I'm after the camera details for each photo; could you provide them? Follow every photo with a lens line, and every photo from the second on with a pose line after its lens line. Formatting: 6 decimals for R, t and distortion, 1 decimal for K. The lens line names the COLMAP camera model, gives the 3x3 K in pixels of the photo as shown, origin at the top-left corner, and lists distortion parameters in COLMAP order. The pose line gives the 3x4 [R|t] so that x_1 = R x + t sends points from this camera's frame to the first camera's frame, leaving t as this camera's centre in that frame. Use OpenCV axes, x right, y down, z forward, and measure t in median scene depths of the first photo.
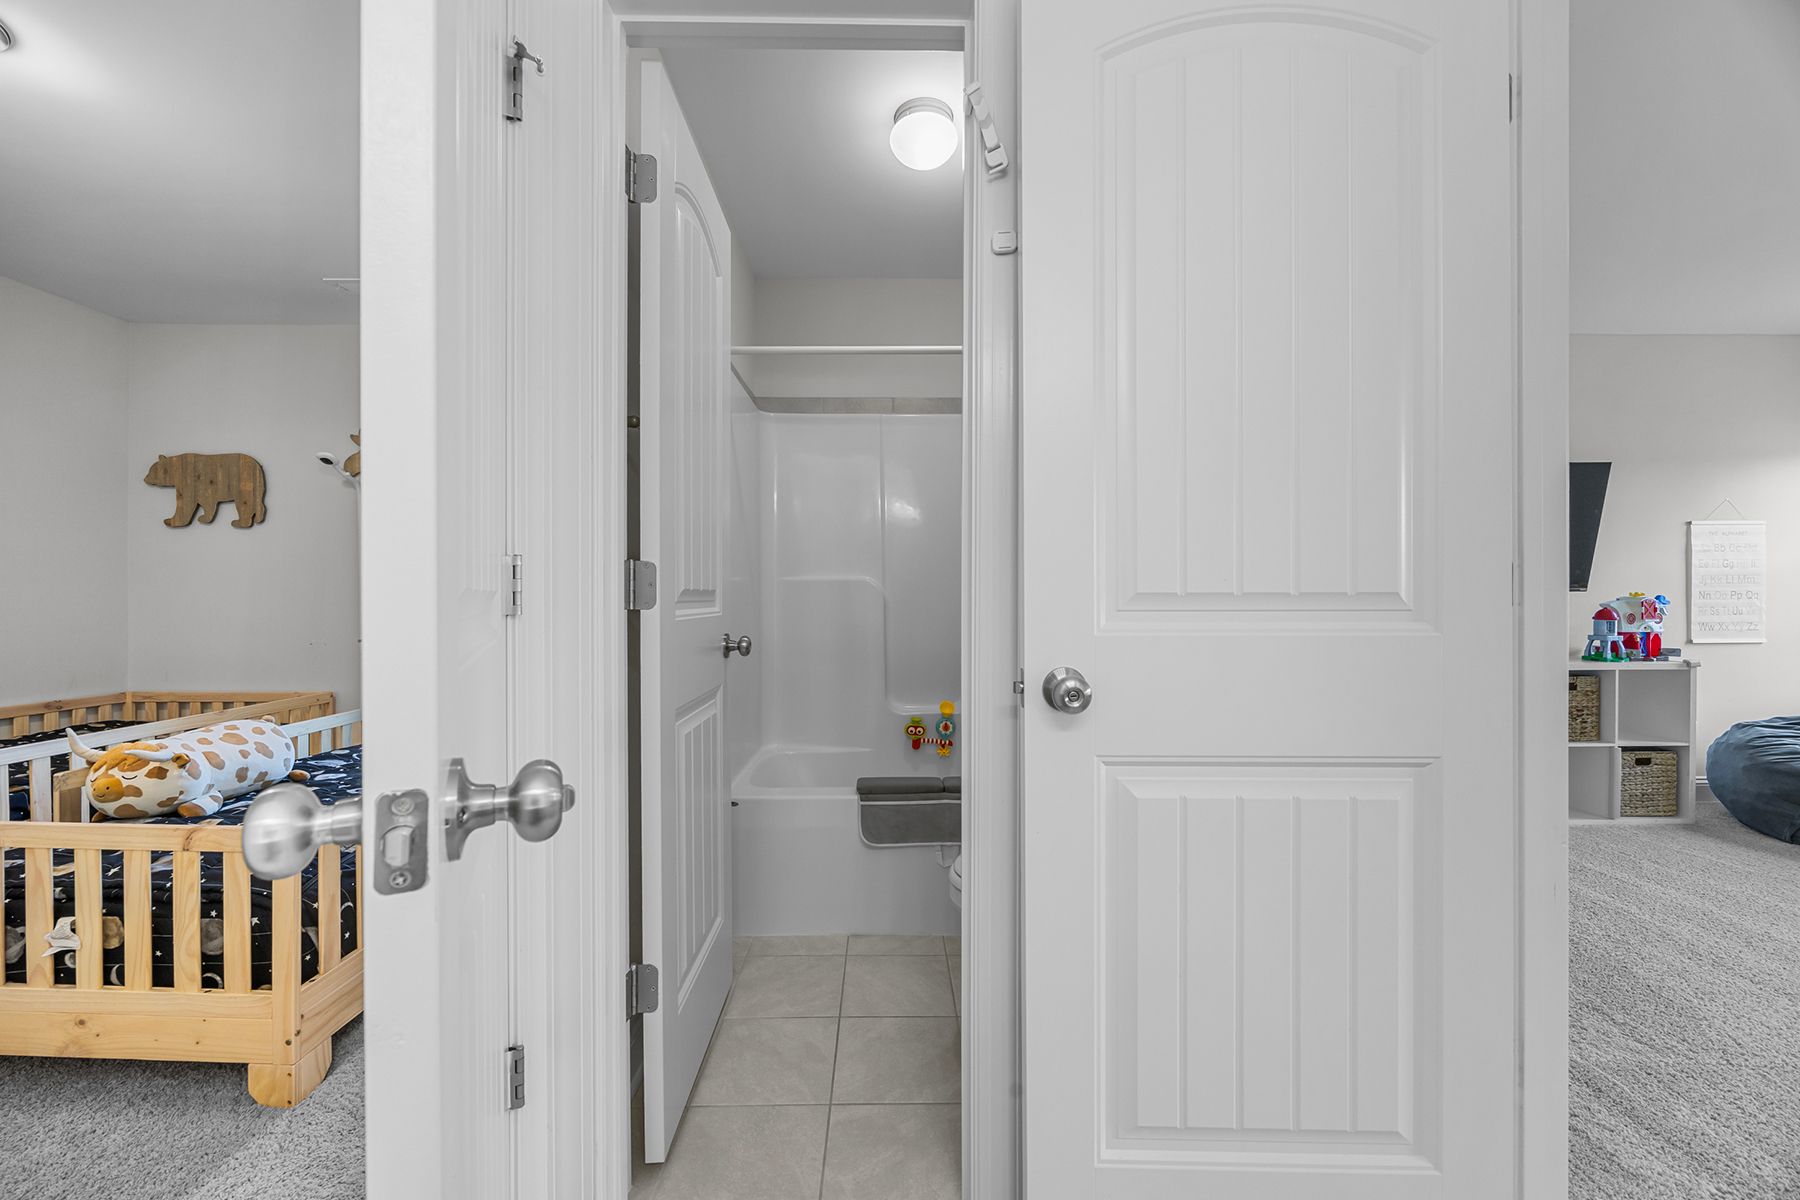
lens RADIAL K [[681.0, 0, 898.1], [0, 681.0, 601.2], [0, 0, 1]] dist [-0.001431, -0.000681]
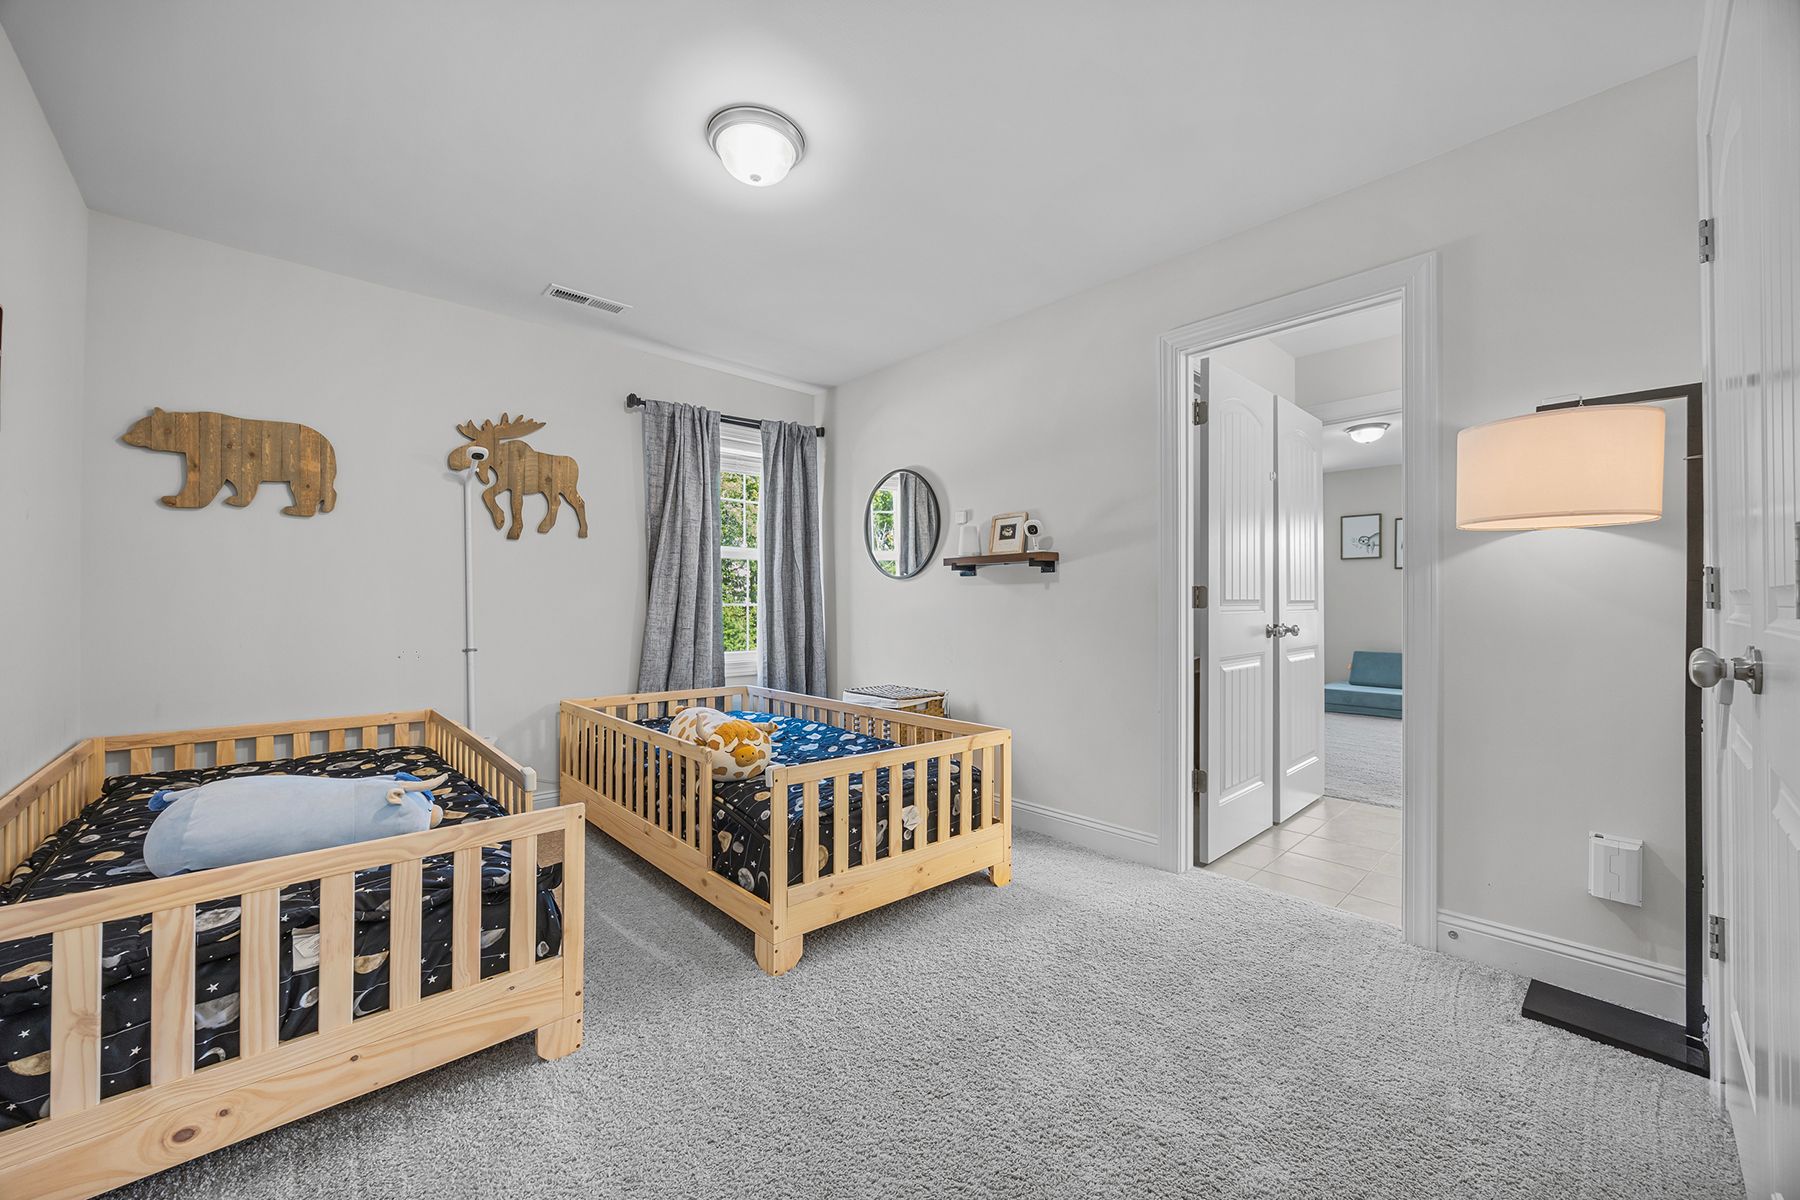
lens RADIAL K [[681.0, 0, 893.1], [0, 681.0, 594.2], [0, 0, 1]] dist [-0.001431, -0.000681]
pose [[0.748438, 0.007119, 0.663166, -0.292904], [0.003124, 0.999893, -0.014259, -0.000530], [-0.663197, 0.012744, 0.748336, -0.020775]]
